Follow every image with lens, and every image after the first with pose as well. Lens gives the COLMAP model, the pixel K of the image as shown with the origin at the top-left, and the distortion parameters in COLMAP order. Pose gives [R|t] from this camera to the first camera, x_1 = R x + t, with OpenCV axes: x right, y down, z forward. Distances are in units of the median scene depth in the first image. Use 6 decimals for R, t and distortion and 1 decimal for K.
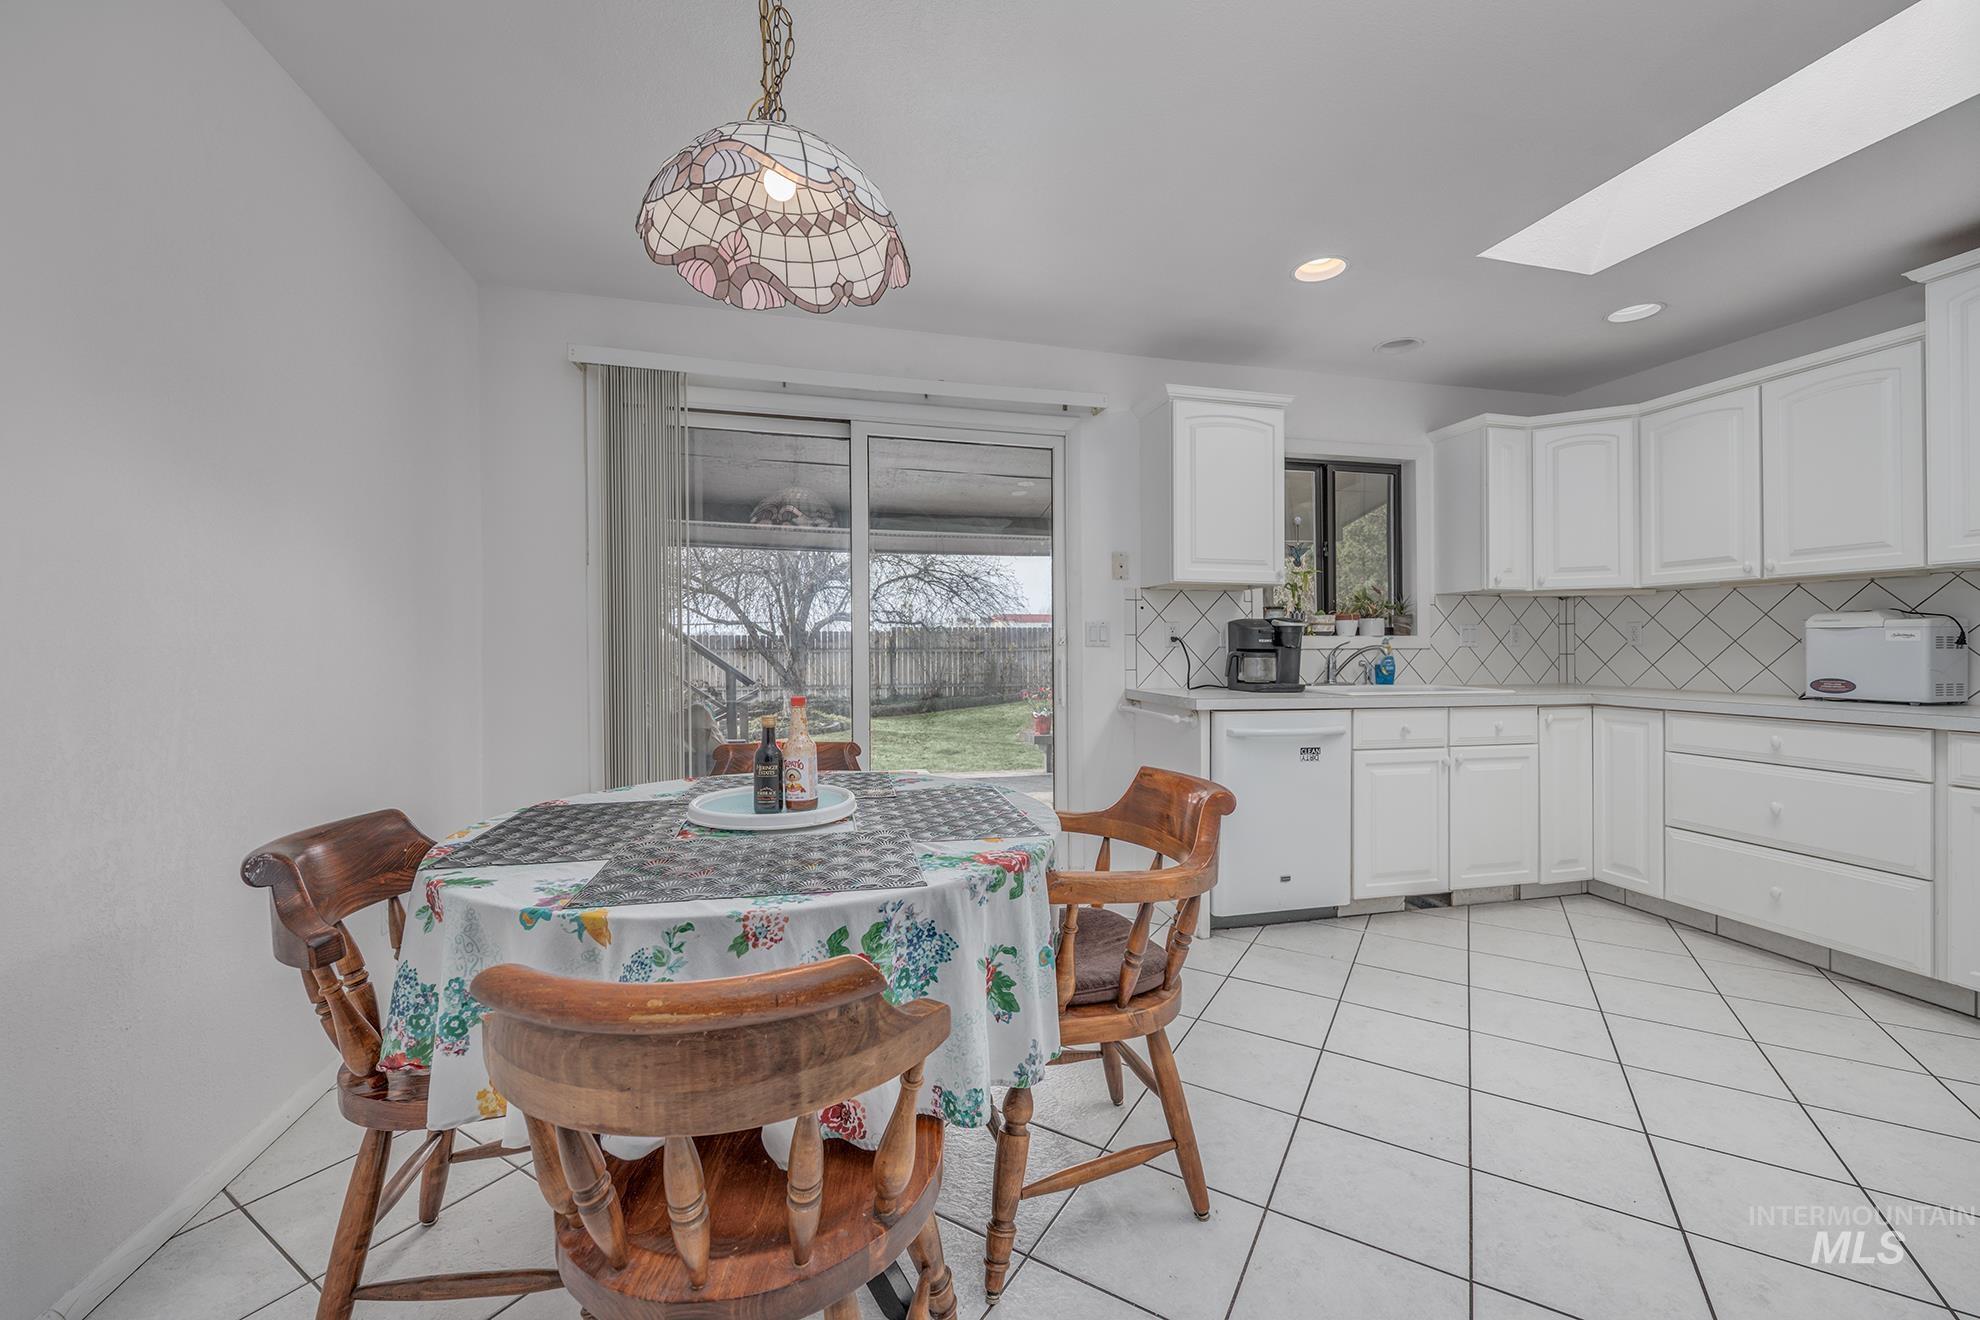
lens RADIAL K [[794.4, 0, 981.4], [0, 794.4, 651.6], [0, 0, 1]] dist [-0.000046, -0.000242]
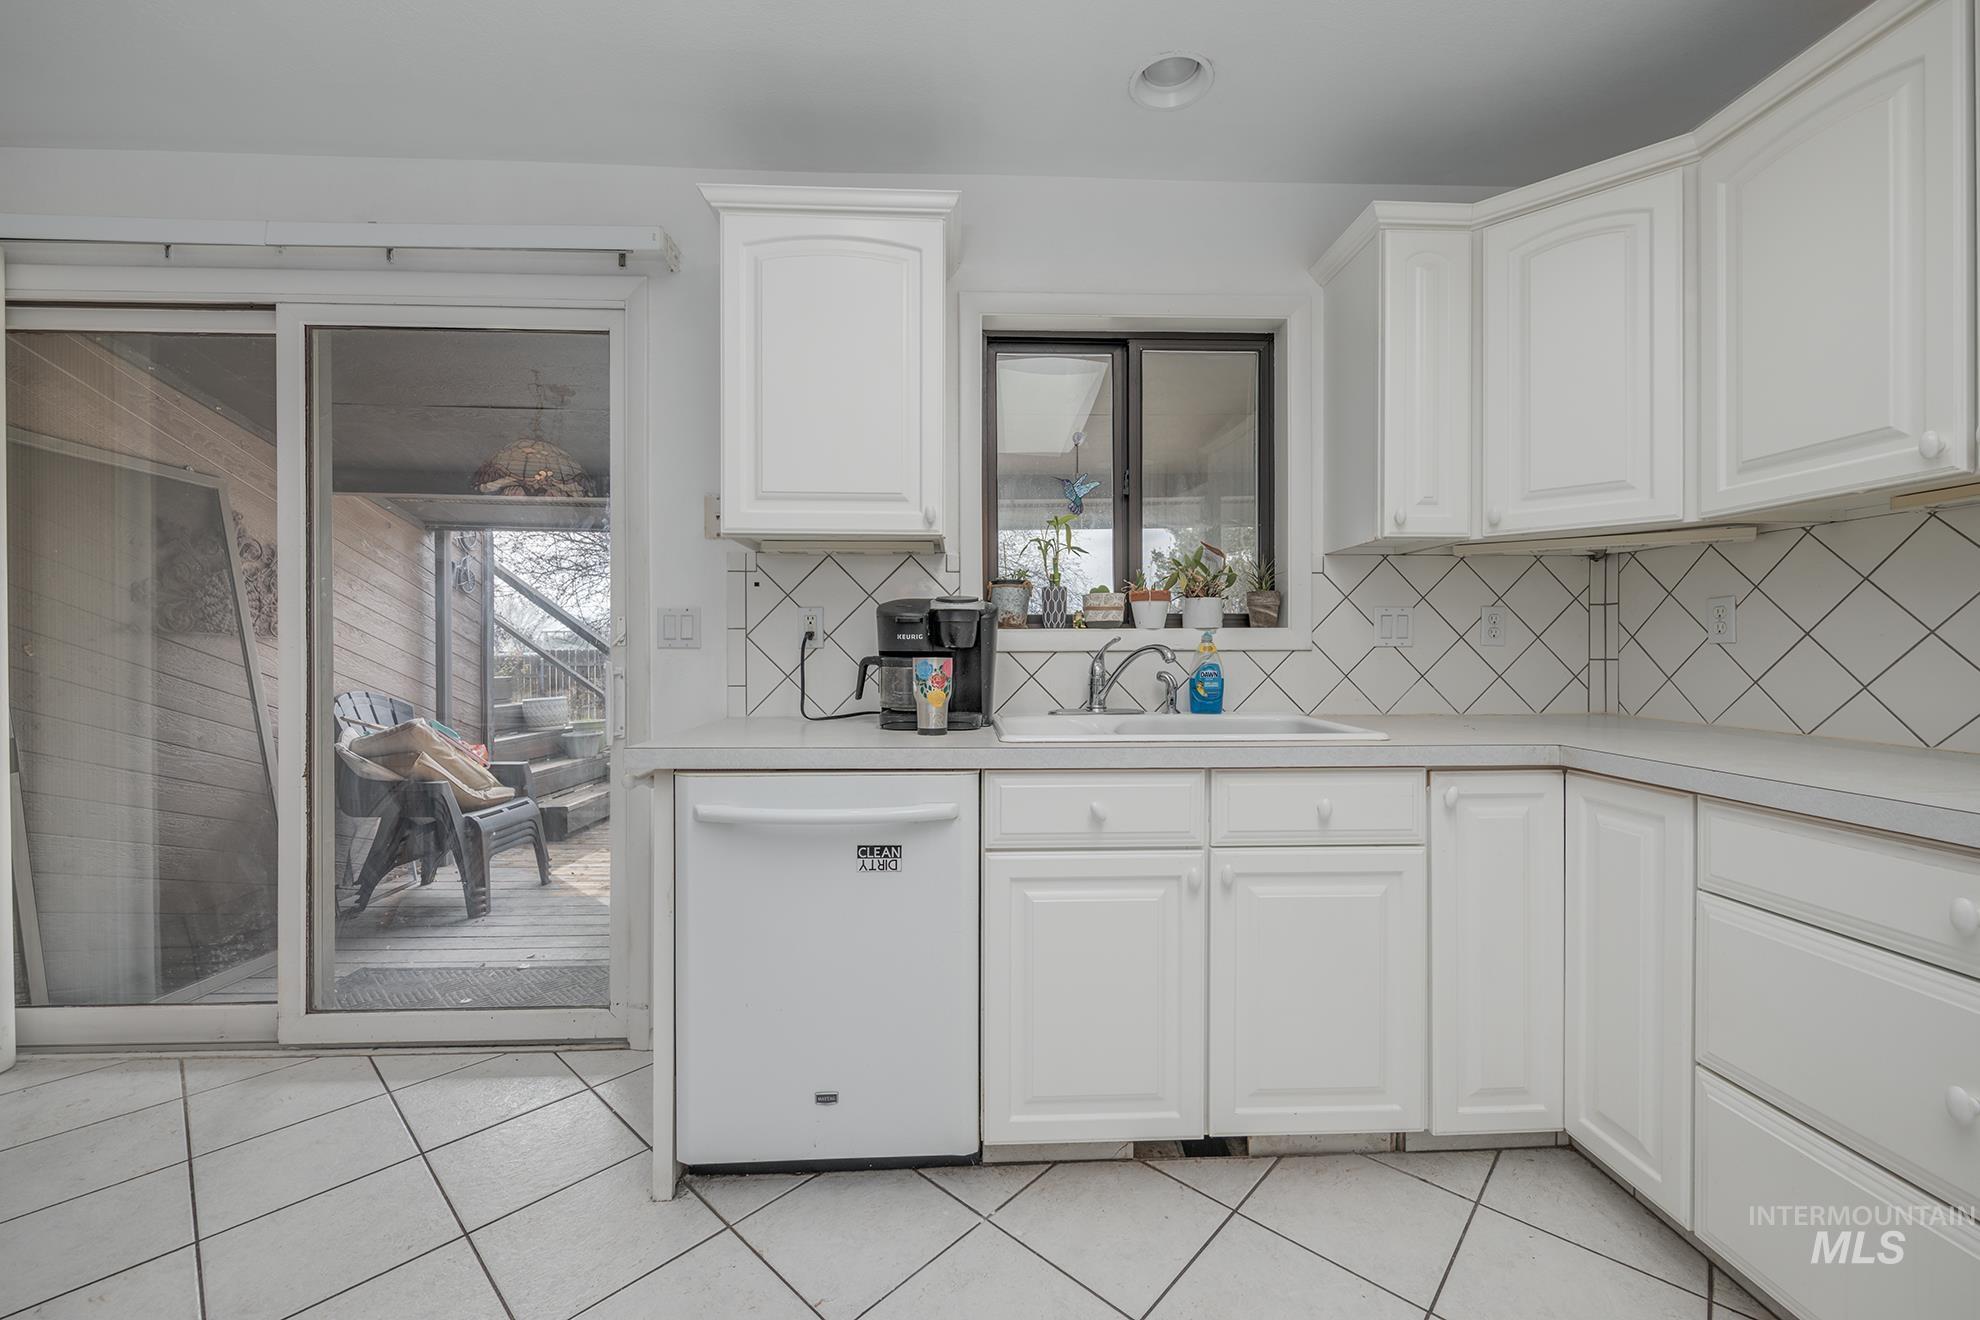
lens RADIAL K [[794.4, 0, 999.3], [0, 794.4, 661.4], [0, 0, 1]] dist [-0.000046, -0.000242]
pose [[0.980002, 0.000678, -0.198985, 0.497285], [0.000905, 0.999969, 0.007866, -0.000653], [0.198984, -0.007888, 0.979971, 0.436001]]
